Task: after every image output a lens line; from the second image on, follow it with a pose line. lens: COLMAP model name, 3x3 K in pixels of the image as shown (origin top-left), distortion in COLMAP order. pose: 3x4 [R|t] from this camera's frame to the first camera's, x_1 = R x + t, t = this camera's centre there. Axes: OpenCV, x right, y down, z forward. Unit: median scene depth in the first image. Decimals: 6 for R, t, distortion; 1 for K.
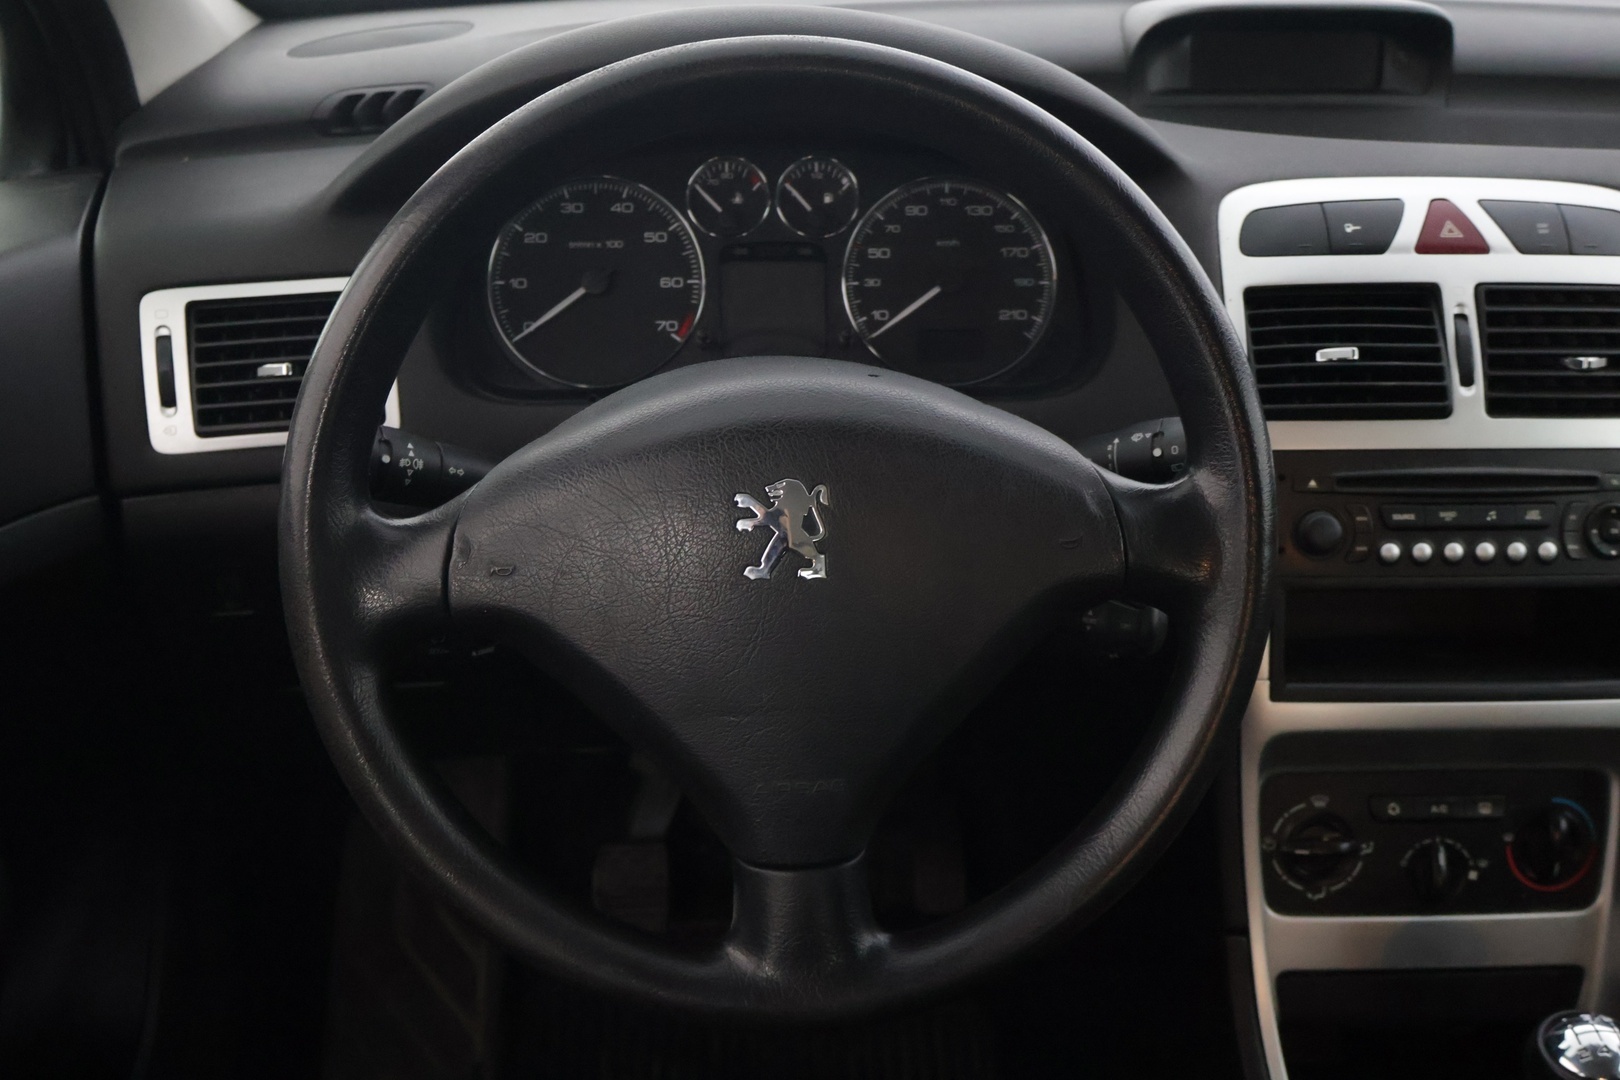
lens RADIAL K [[1810.9, 0, 808.6], [0, 1810.9, 546.0], [0, 0, 1]] dist [-0.006237, 0.000000]
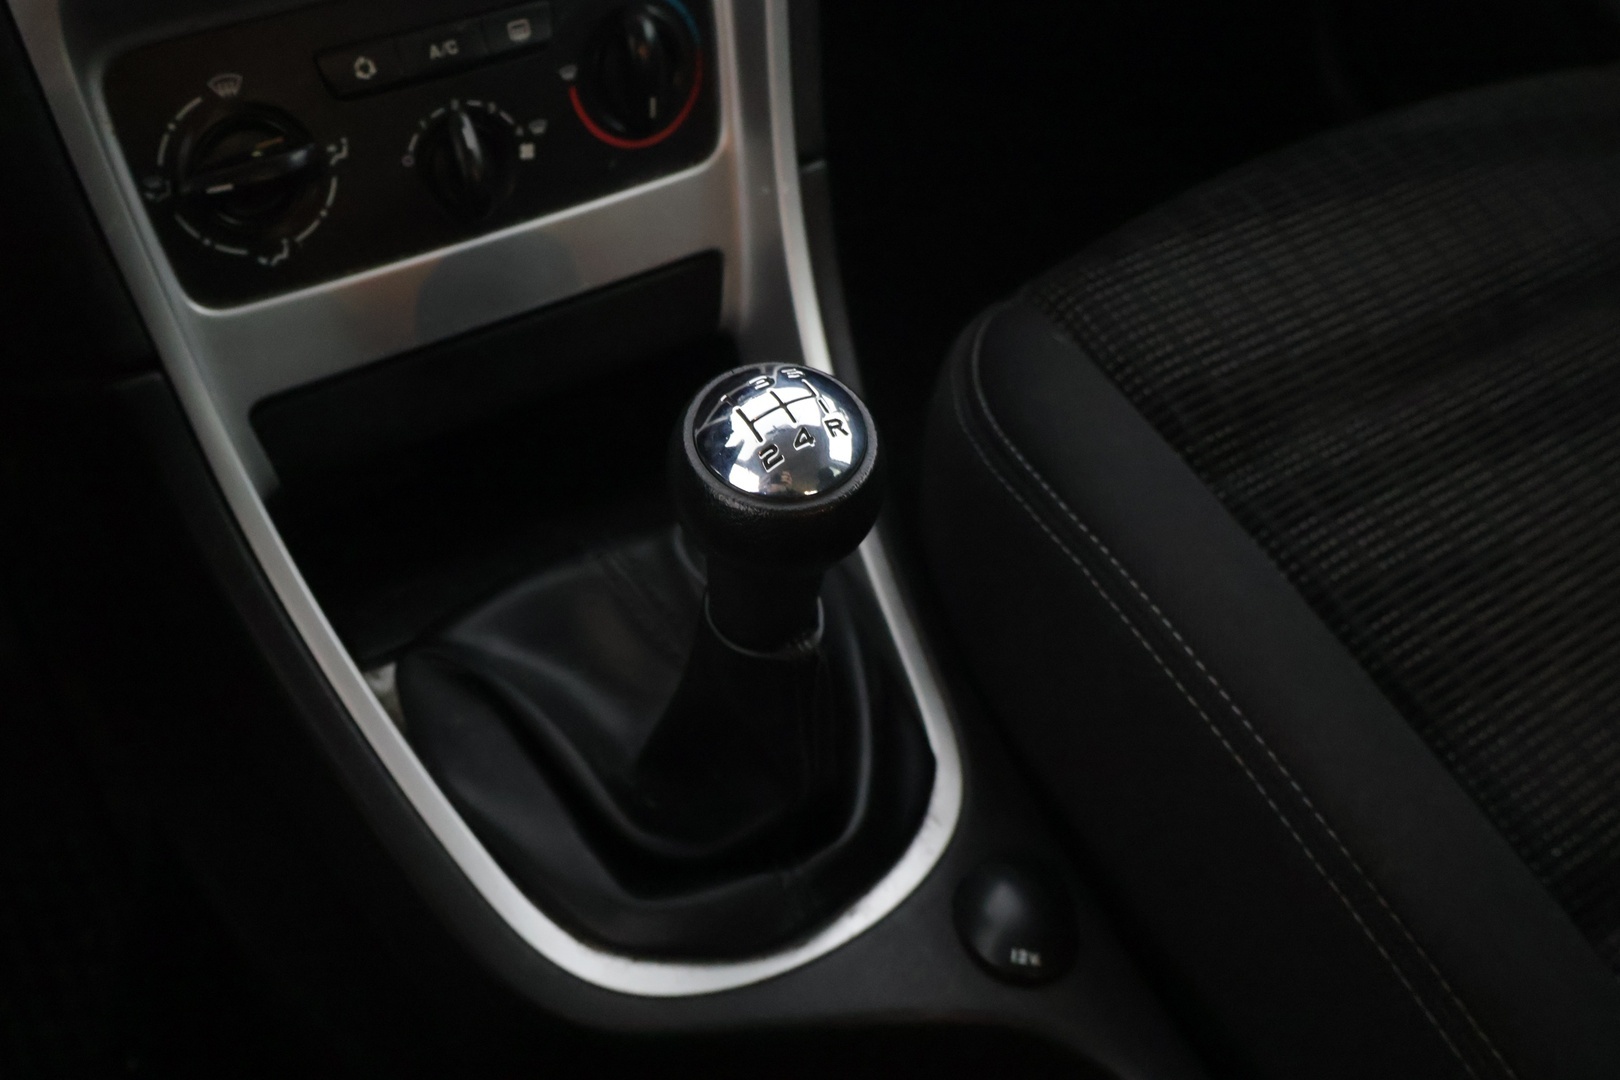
lens RADIAL K [[1685.6, 0, 814.7], [0, 1685.6, 542.2], [0, 0, 1]] dist [0.006686, 0.000000]
pose [[0.859648, -0.337426, 0.383600, 0.195328], [0.157484, 0.889308, 0.429337, 0.074759], [-0.486008, -0.308668, 0.817631, 0.469467]]
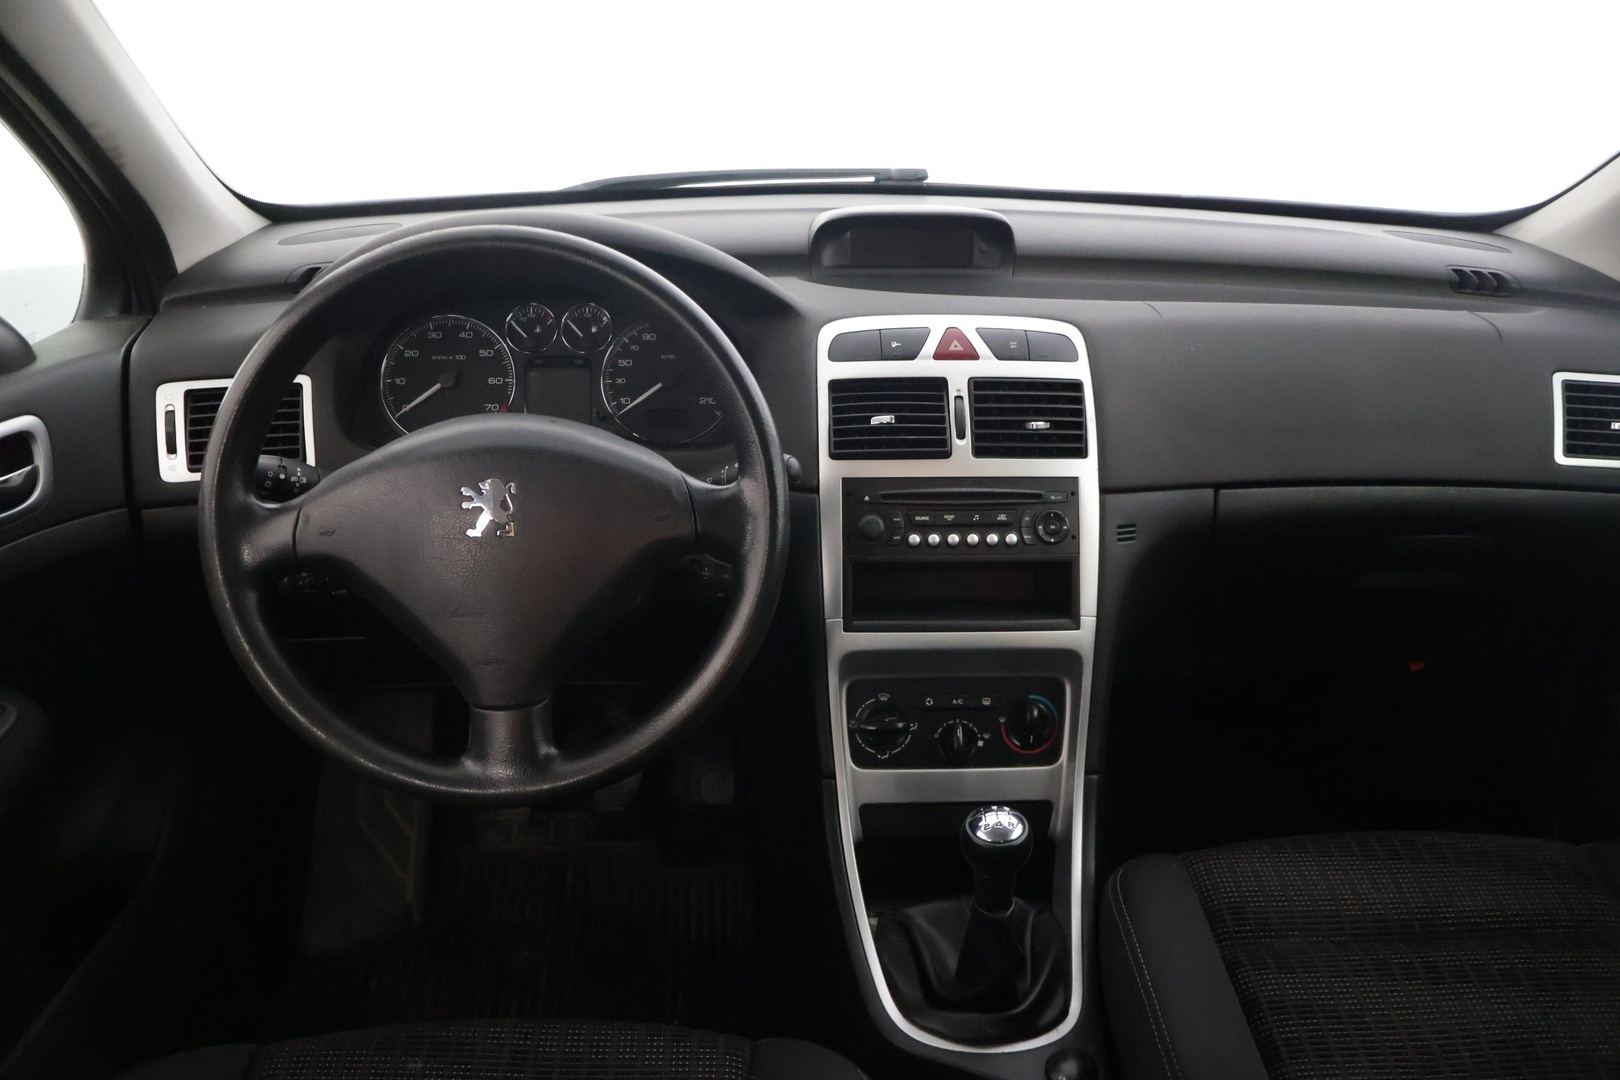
lens RADIAL K [[1355.3, 0, 813.4], [0, 1355.3, 550.5], [0, 0, 1]] dist [-0.014492, 0.016516]
pose [[0.999944, -0.001384, 0.010470, 0.206562], [0.001922, 0.998667, -0.051571, 0.072424], [-0.010385, 0.051588, 0.998614, -0.212841]]
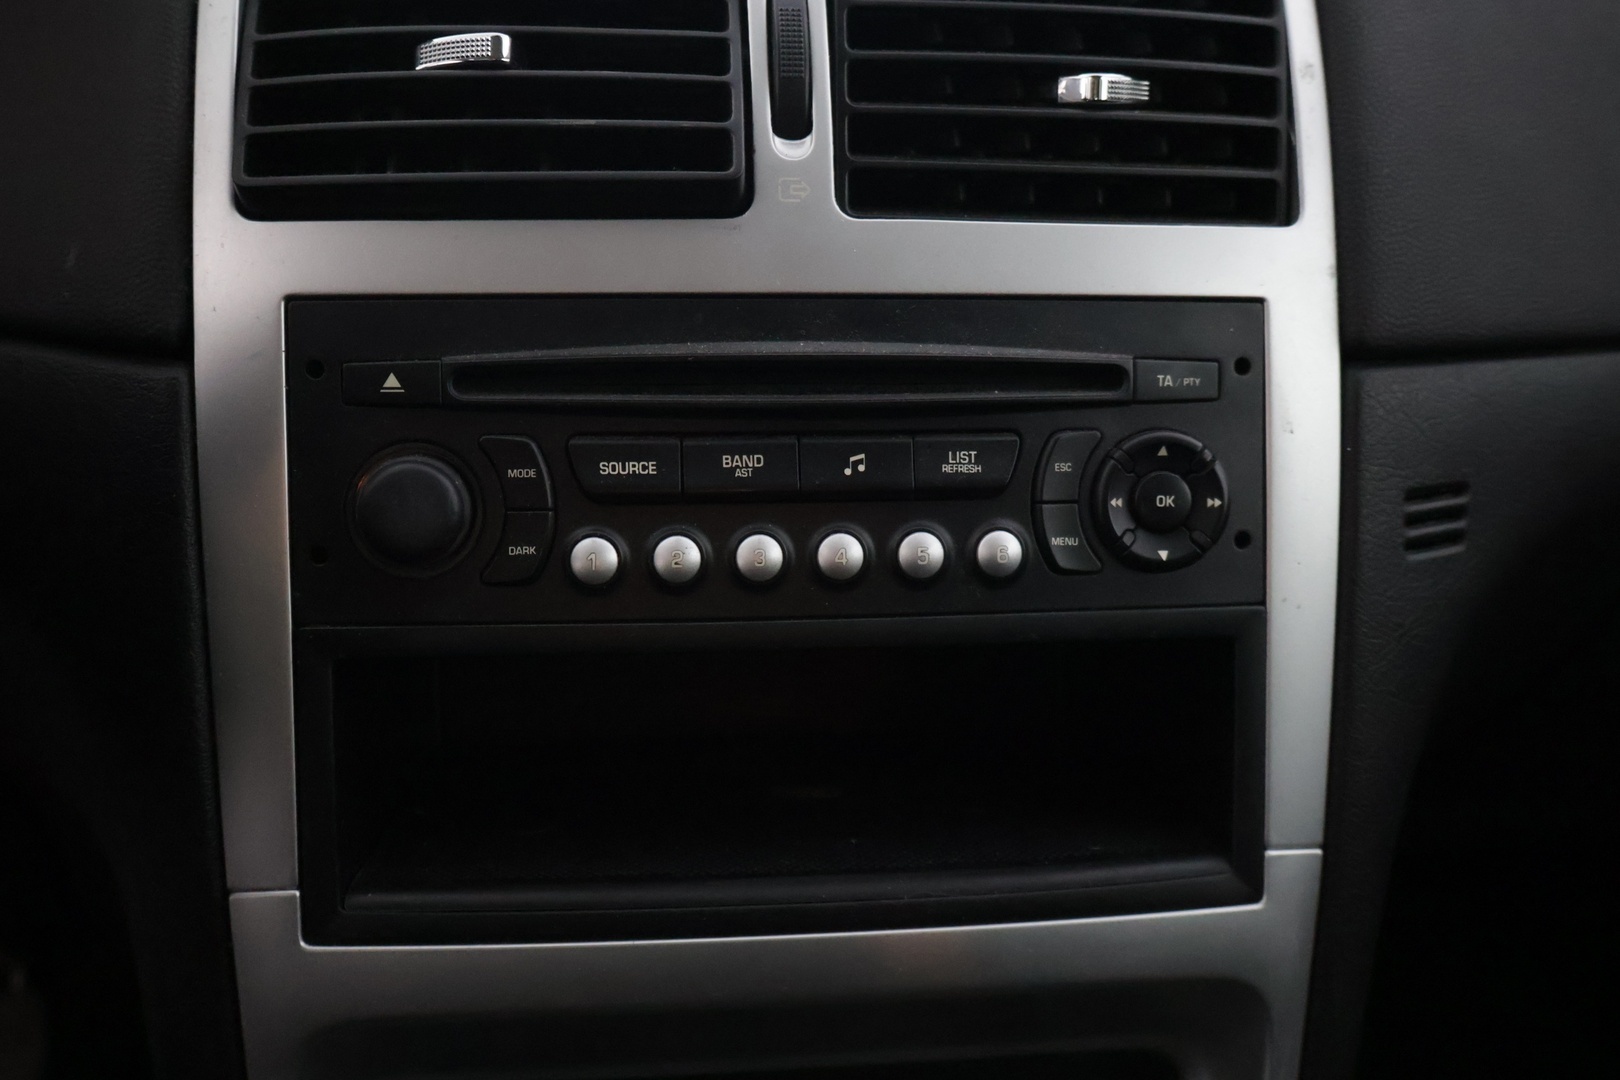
lens RADIAL K [[1685.6, 0, 820.6], [0, 1685.6, 522.6], [0, 0, 1]] dist [0.006686, 0.000000]
pose [[0.996951, -0.006742, 0.077736, 0.324920], [0.006496, 0.999973, 0.003422, -0.005049], [-0.077757, -0.002907, 0.996968, 0.603363]]
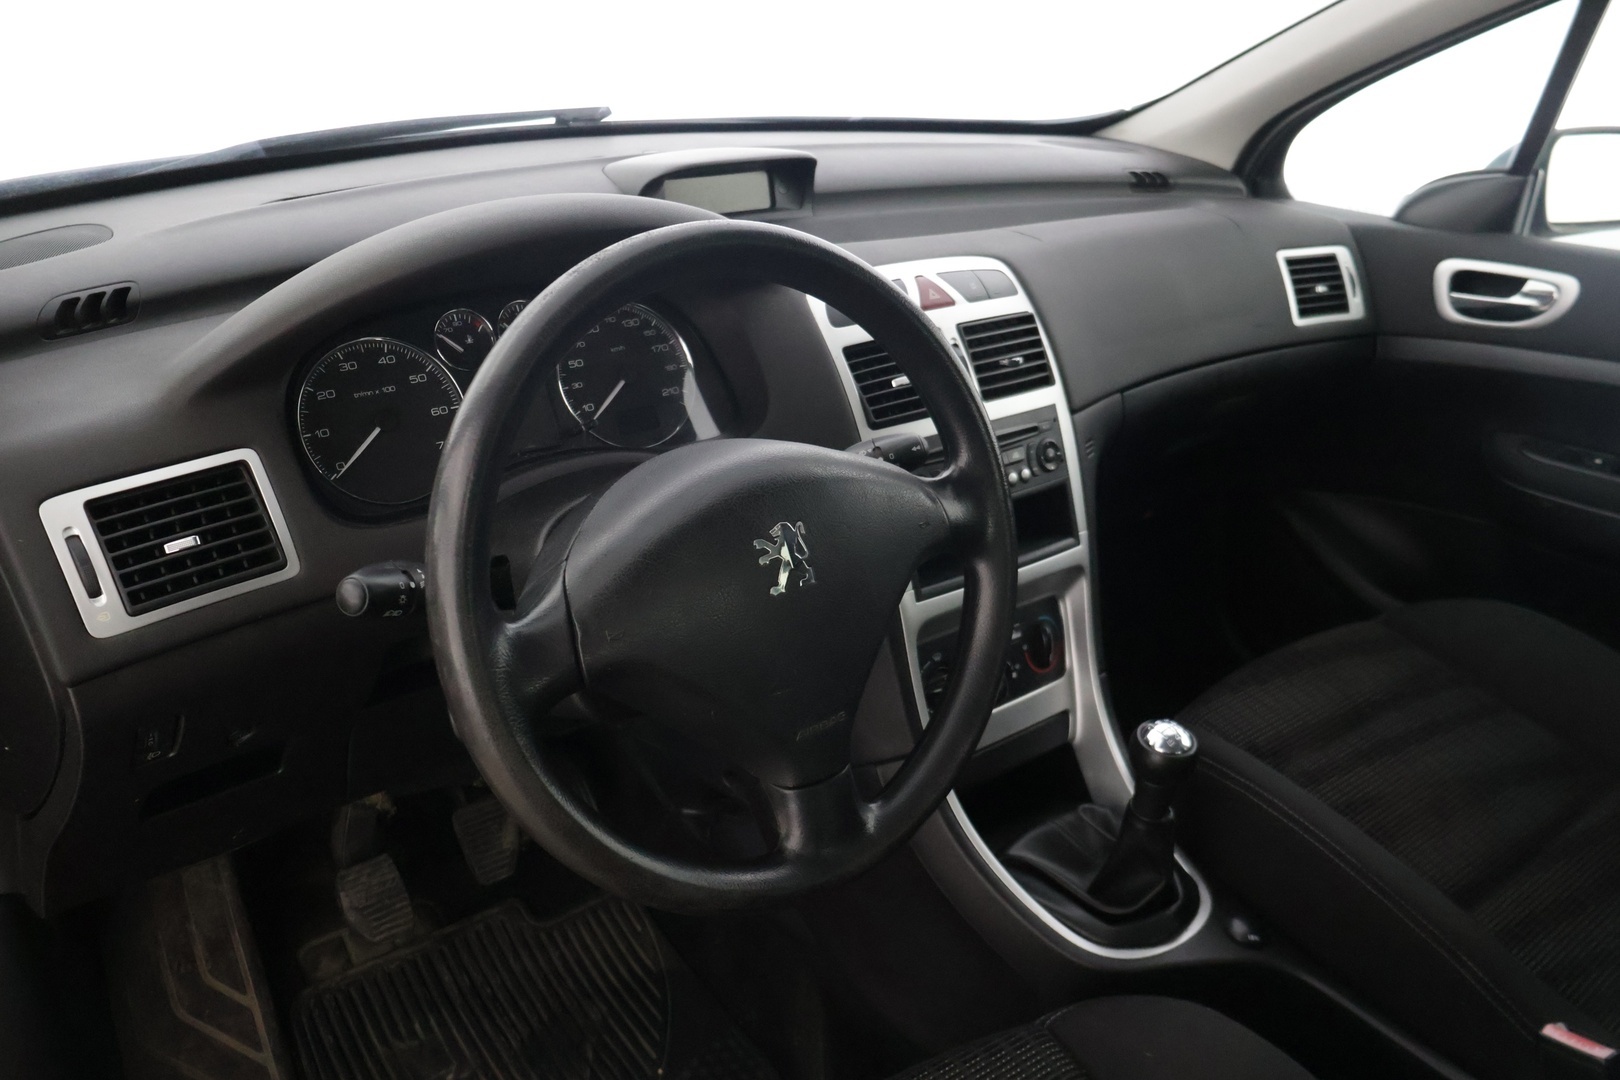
lens RADIAL K [[1355.3, 0, 812.8], [0, 1355.3, 543.3], [0, 0, 1]] dist [-0.014492, 0.016516]
pose [[0.807183, -0.228284, 0.544373, -0.433074], [0.222740, 0.971812, 0.077258, -0.073033], [-0.546664, 0.058892, 0.835278, 0.055253]]
